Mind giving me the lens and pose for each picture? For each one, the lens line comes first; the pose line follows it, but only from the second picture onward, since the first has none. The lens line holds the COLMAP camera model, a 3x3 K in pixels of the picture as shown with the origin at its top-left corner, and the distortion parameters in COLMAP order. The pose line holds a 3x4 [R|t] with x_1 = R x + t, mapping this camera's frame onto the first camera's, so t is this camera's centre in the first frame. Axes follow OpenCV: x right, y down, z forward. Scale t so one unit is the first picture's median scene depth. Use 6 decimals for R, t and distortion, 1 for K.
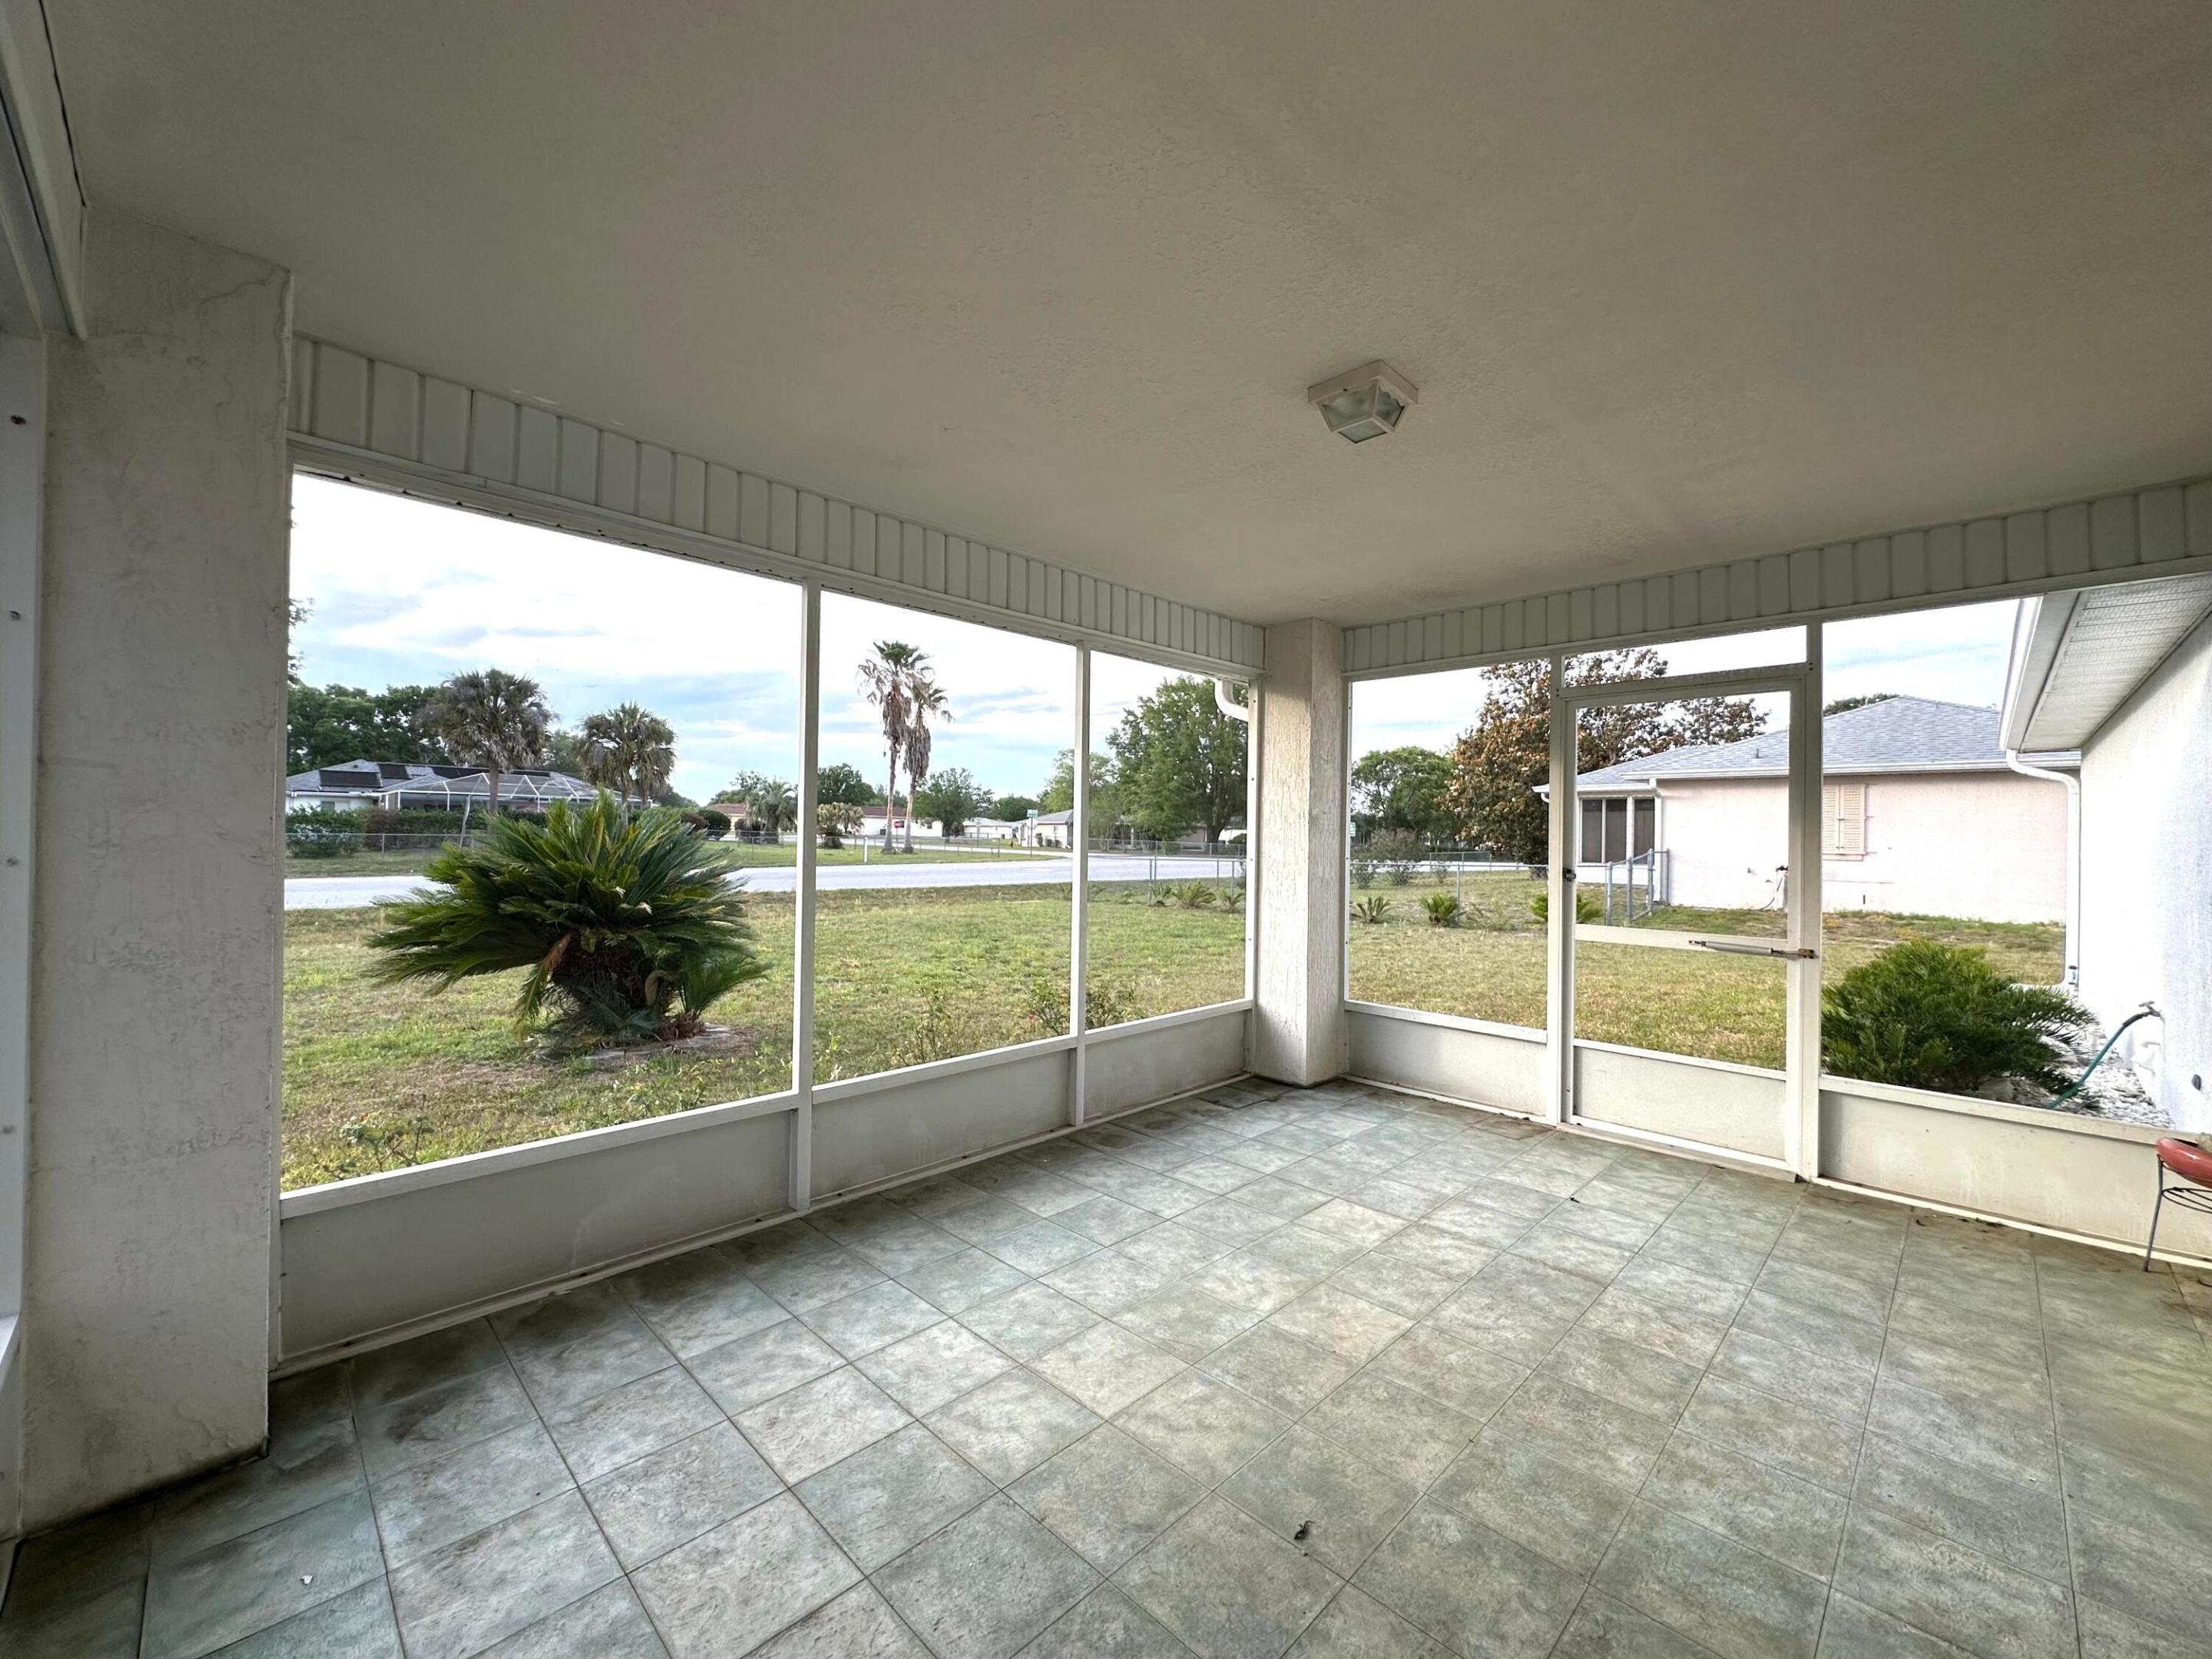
lens RADIAL K [[891.0, 0, 1101.6], [0, 891.0, 829.7], [0, 0, 1]] dist [-0.000348, 0.000228]
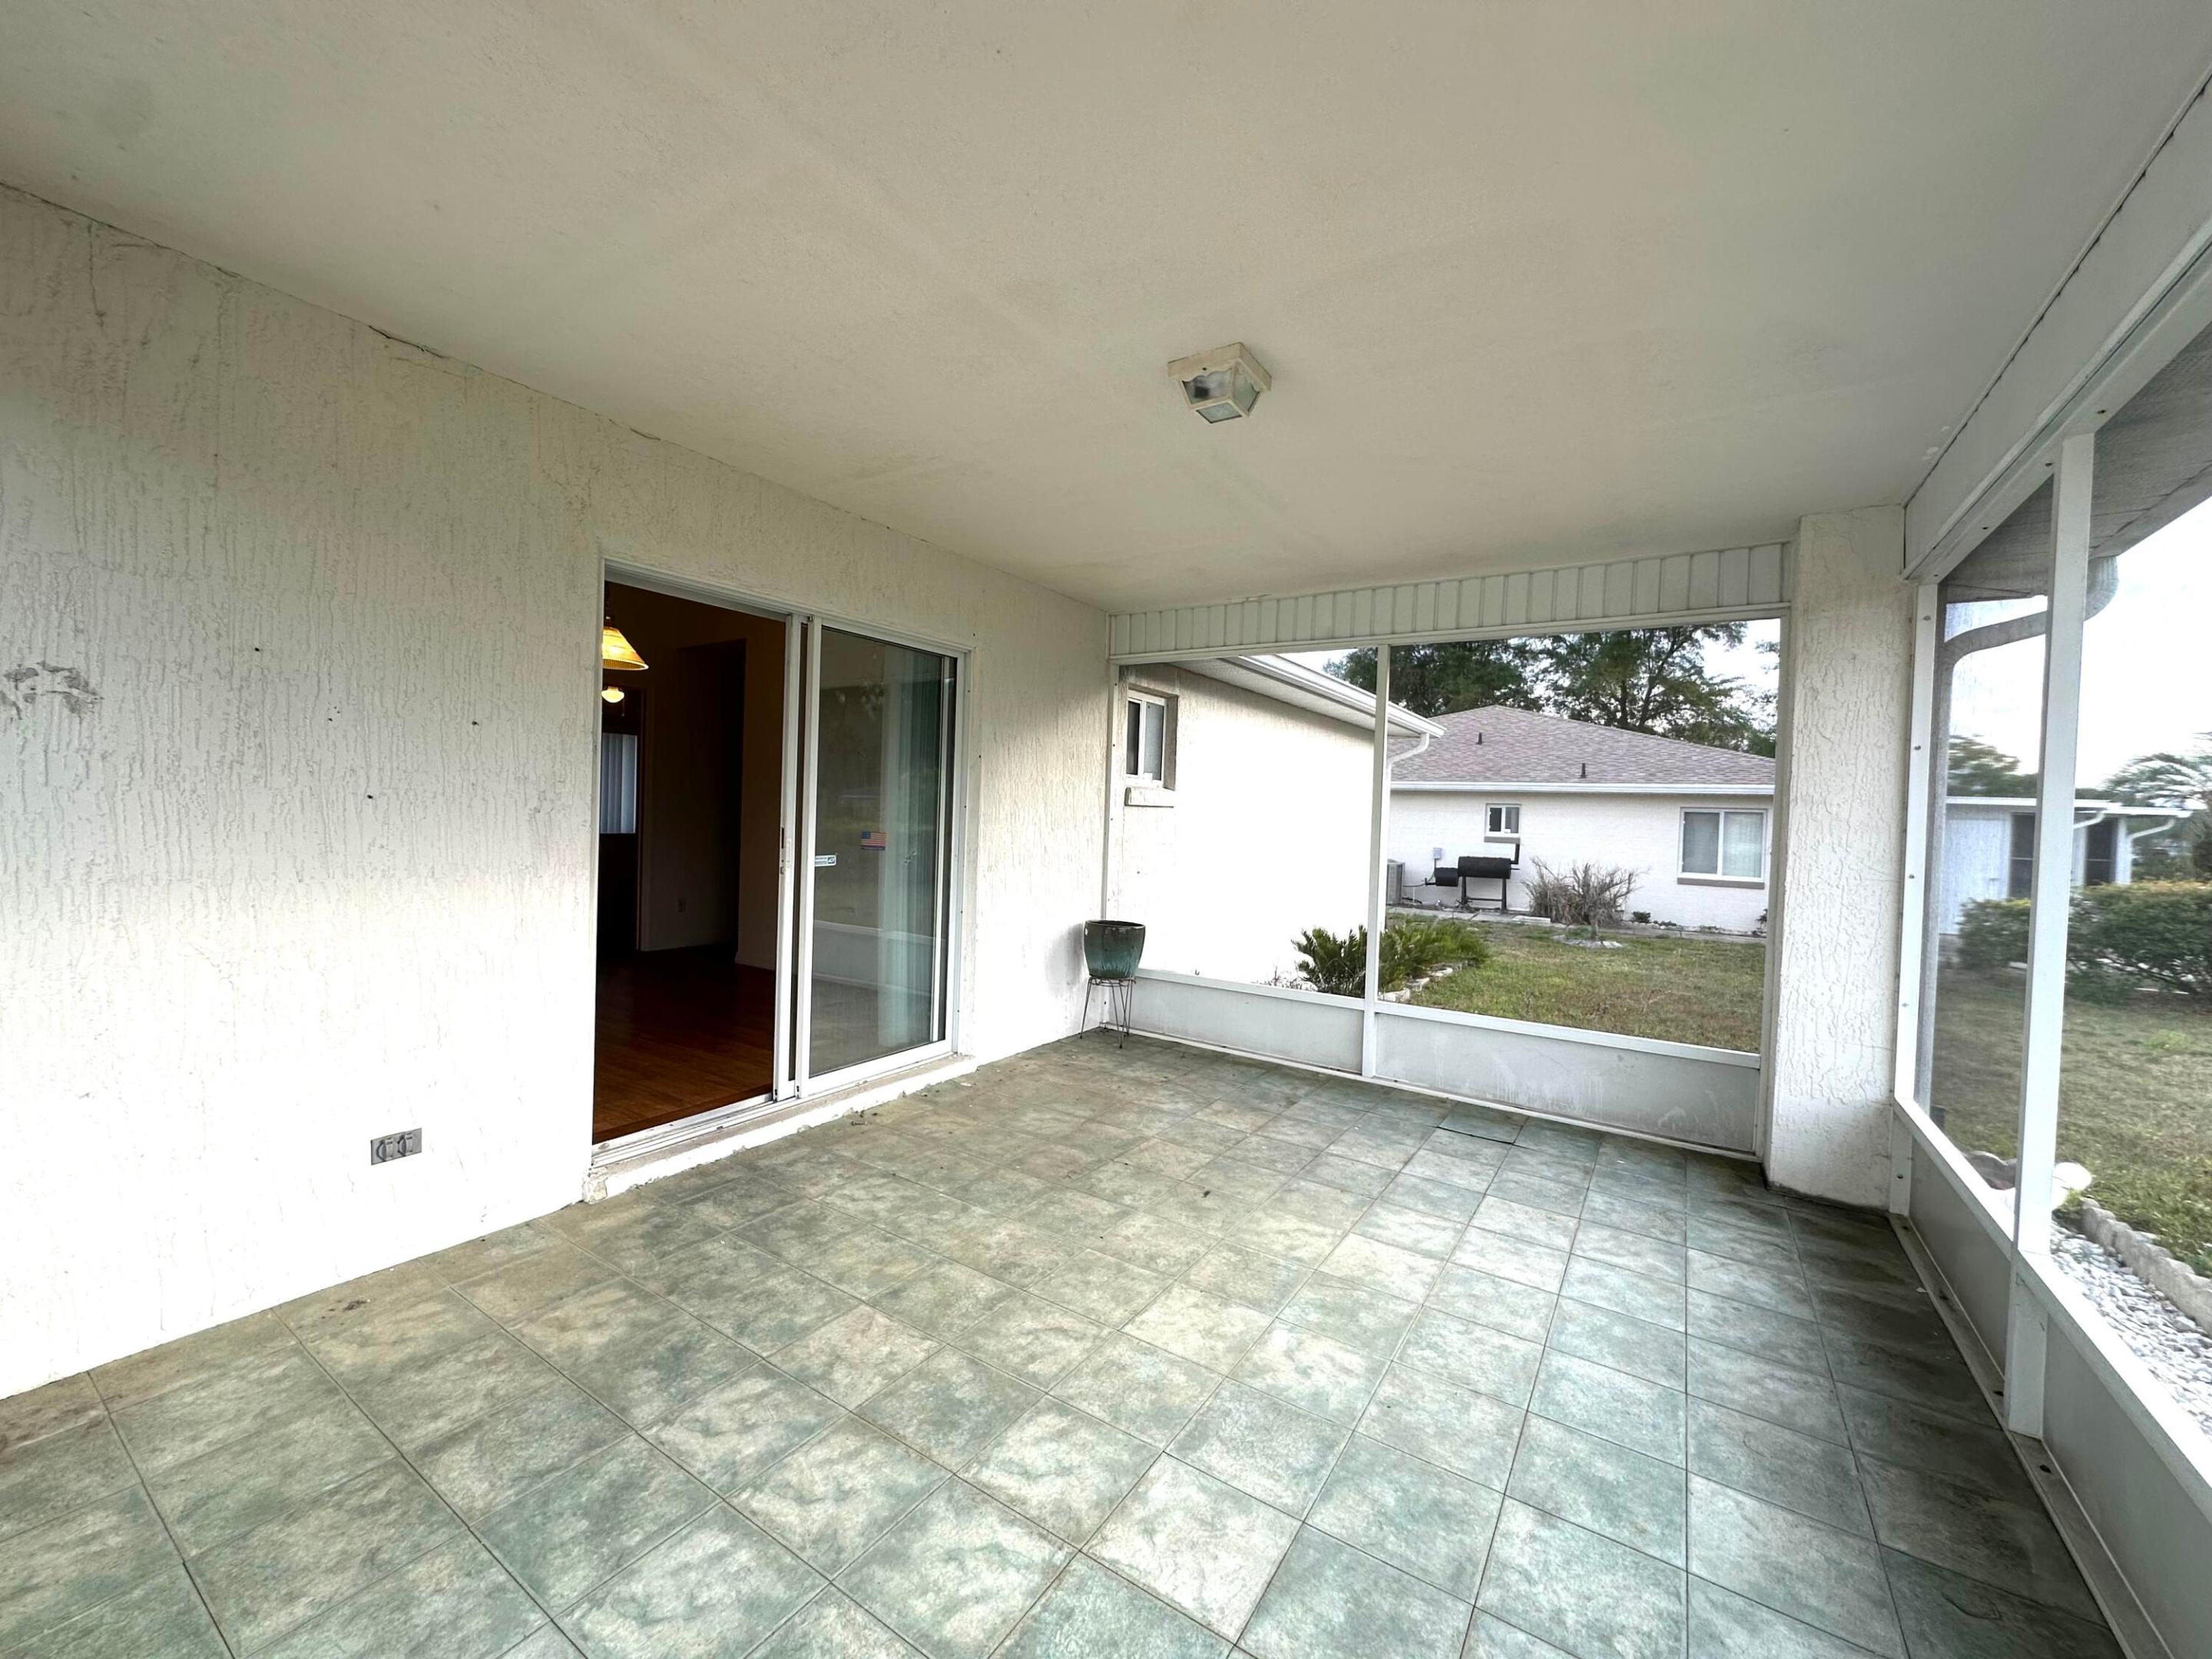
lens RADIAL K [[891.0, 0, 1101.6], [0, 891.0, 829.7], [0, 0, 1]] dist [-0.000348, 0.000228]
pose [[-0.978034, -0.045013, -0.203526, 0.588391], [-0.047172, 0.998870, 0.005769, 0.027254], [0.203037, 0.015243, -0.979053, 1.906012]]
